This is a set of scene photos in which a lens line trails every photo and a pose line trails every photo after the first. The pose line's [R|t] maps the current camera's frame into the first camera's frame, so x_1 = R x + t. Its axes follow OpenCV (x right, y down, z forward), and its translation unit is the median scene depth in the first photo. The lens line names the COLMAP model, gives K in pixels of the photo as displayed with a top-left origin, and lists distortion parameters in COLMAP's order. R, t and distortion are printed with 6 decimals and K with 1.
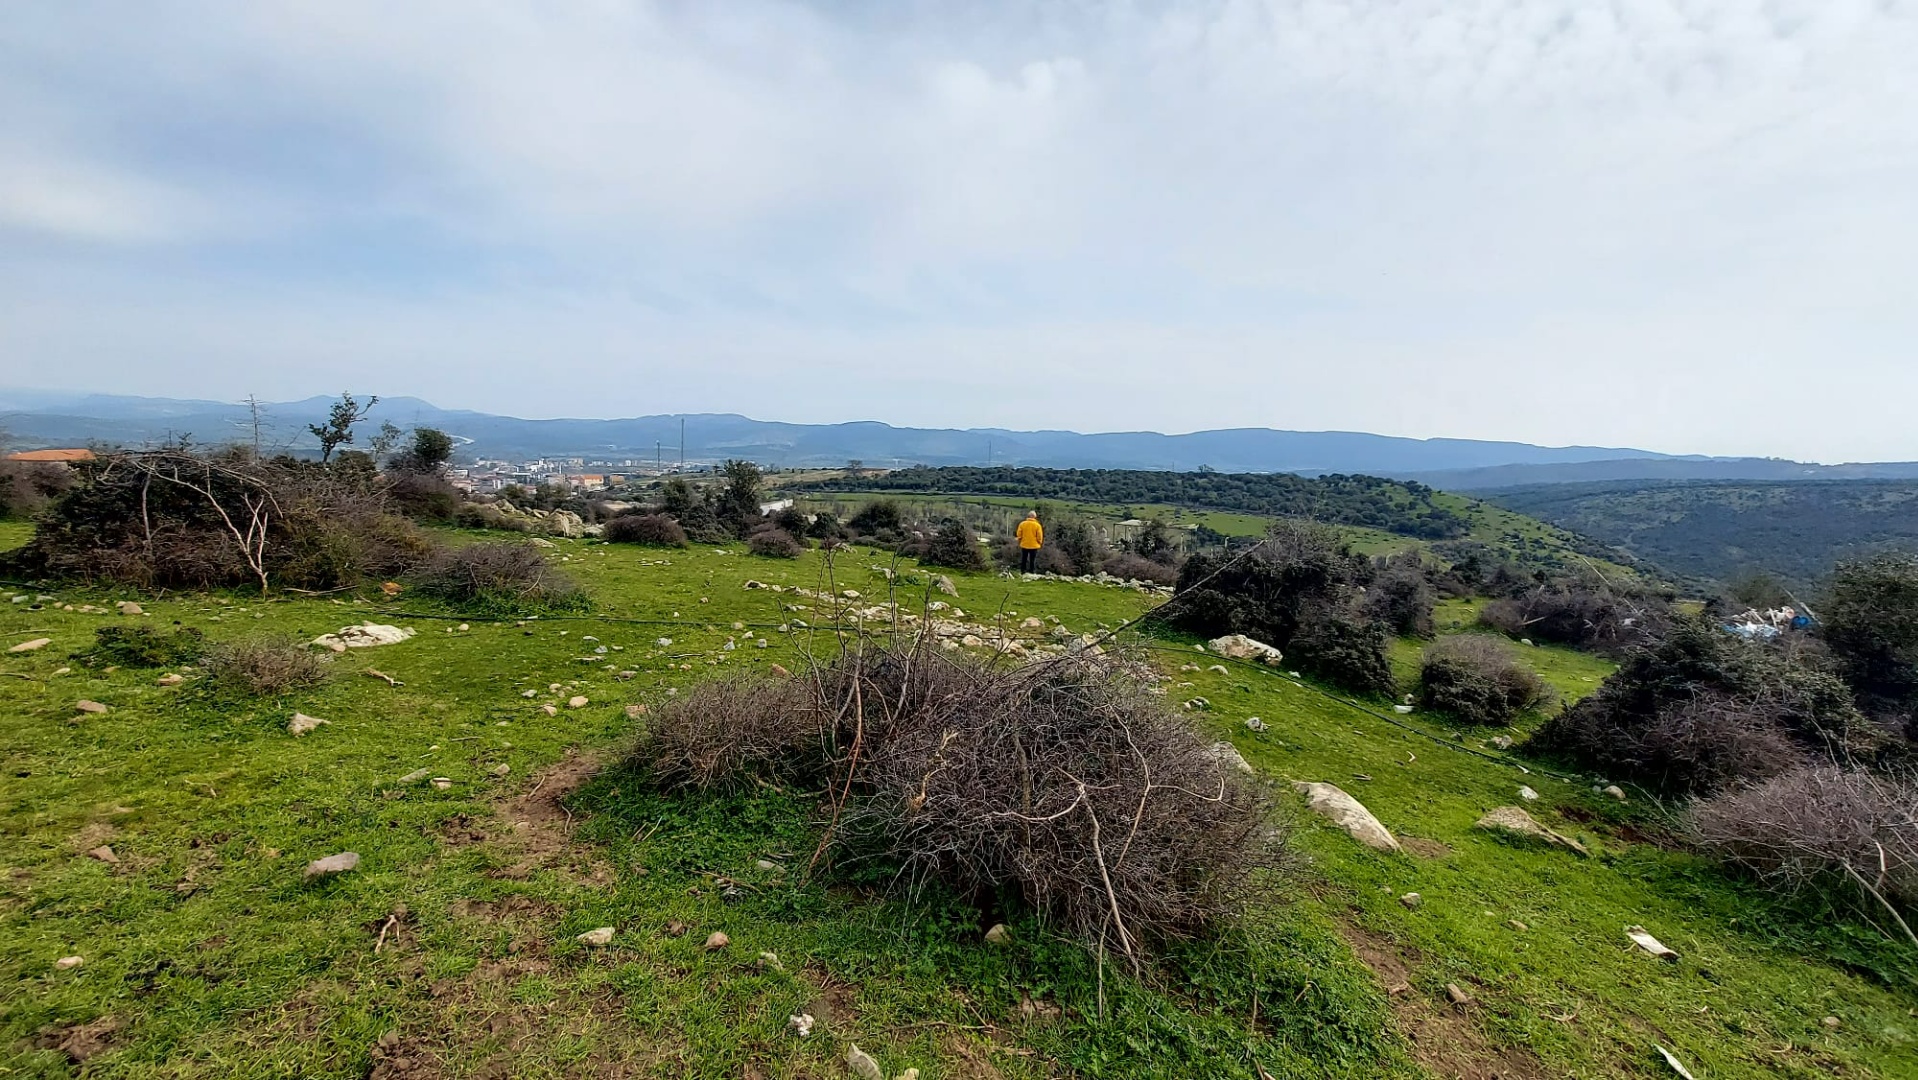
lens RADIAL K [[770.6, 0, 999.5], [0, 770.6, 528.9], [0, 0, 1]] dist [-0.005607, 0.000066]
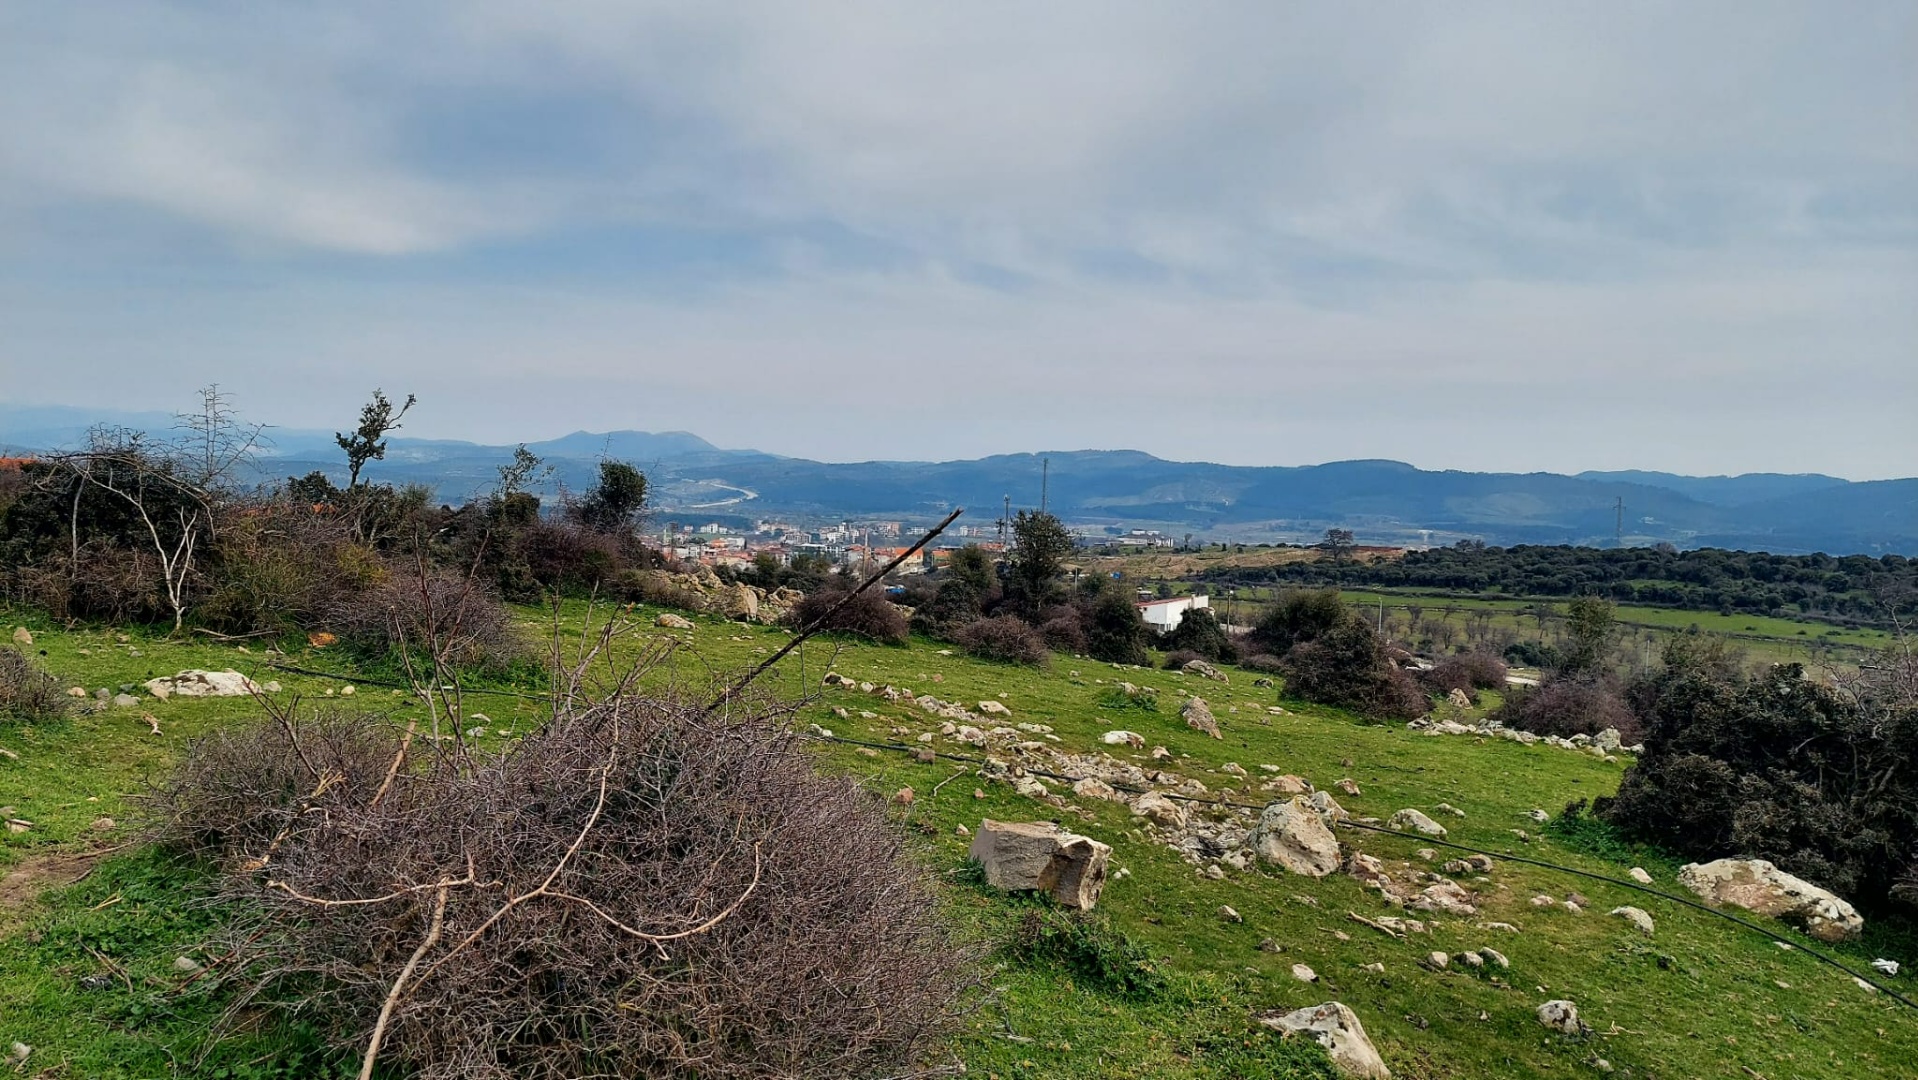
lens RADIAL K [[1388.3, 0, 940.7], [0, 1388.3, 536.4], [0, 0, 1]] dist [0.109527, -0.127061]
pose [[0.893328, 0.013170, -0.449213, 0.280673], [-0.051029, 0.996078, -0.072277, 0.038075], [0.446499, 0.087490, 0.890496, 0.046685]]
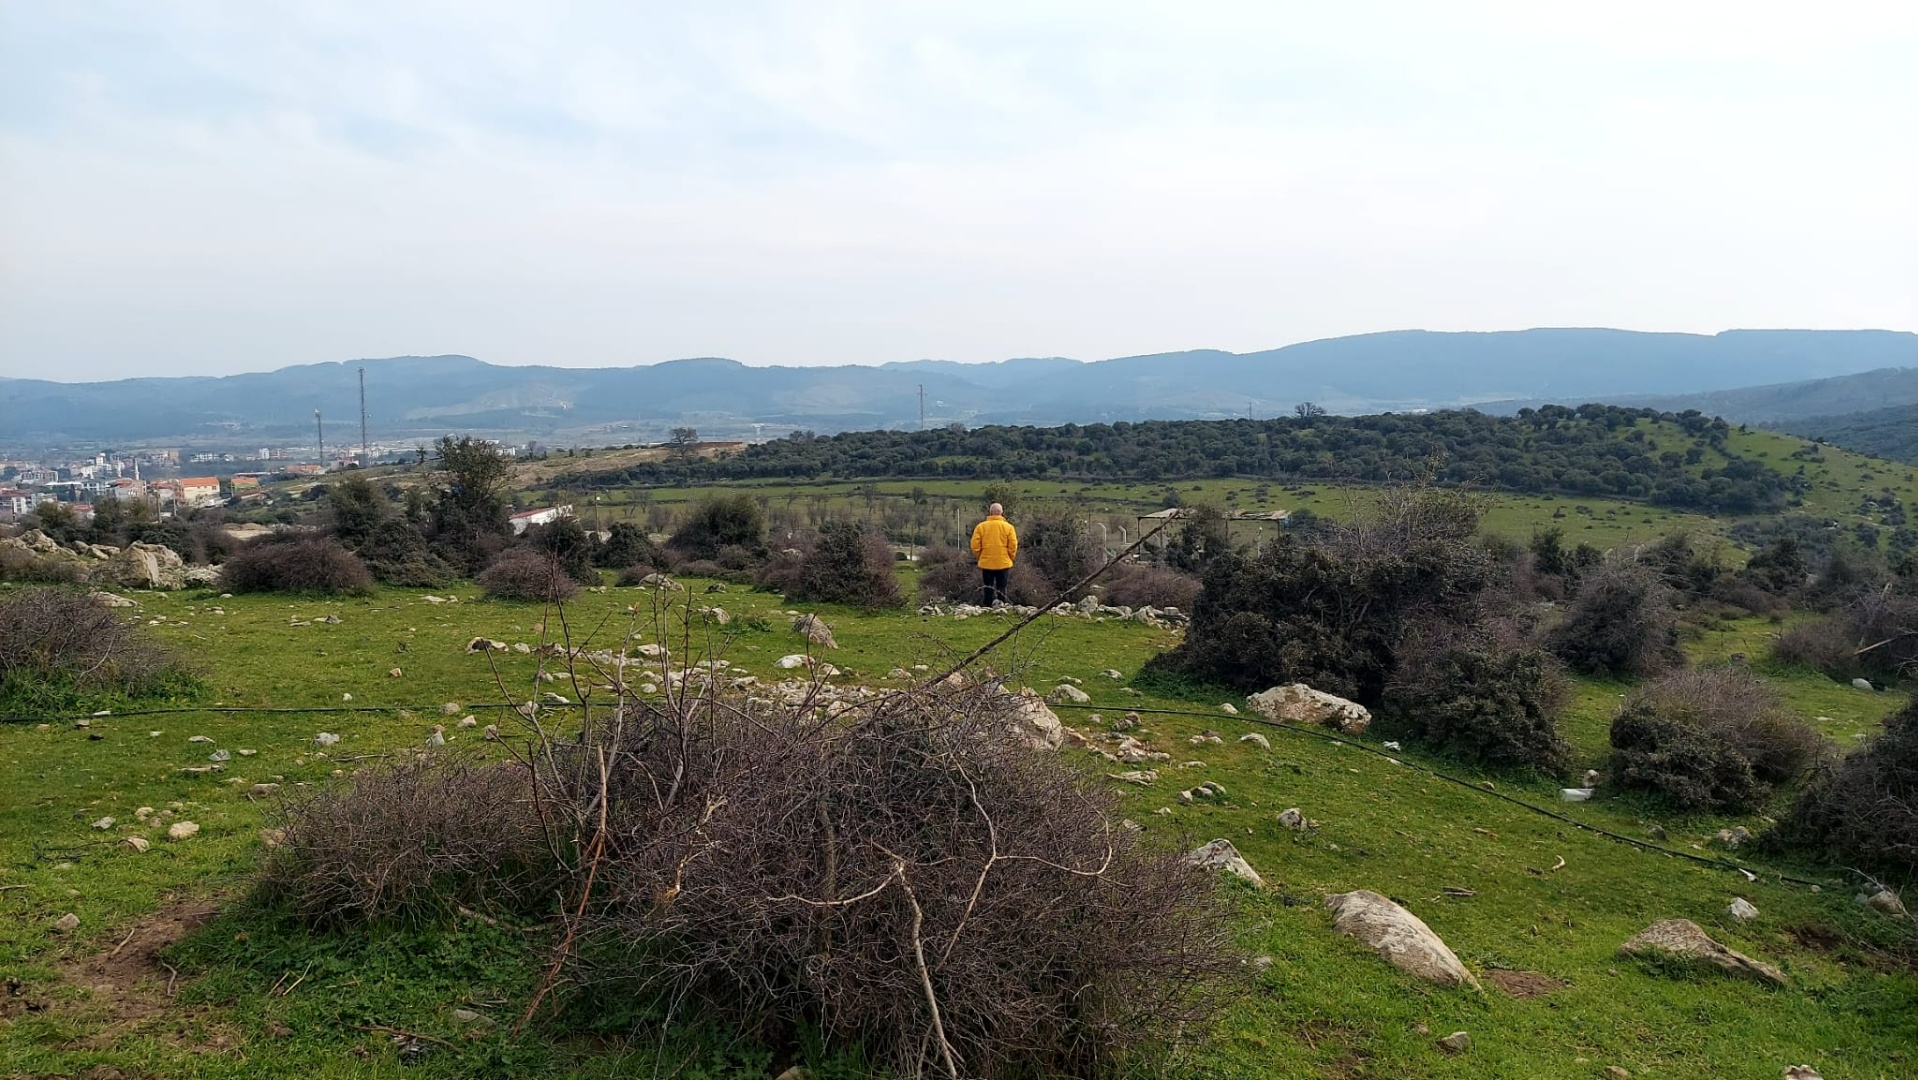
lens RADIAL K [[1374.1, 0, 959.0], [0, 1374.1, 540.0], [0, 0, 1]] dist [0.111880, -0.120555]
pose [[0.998579, -0.052826, 0.007083, 0.050172], [0.052815, 0.998603, 0.001727, 0.010281], [-0.007165, -0.001351, 0.999973, -0.086426]]
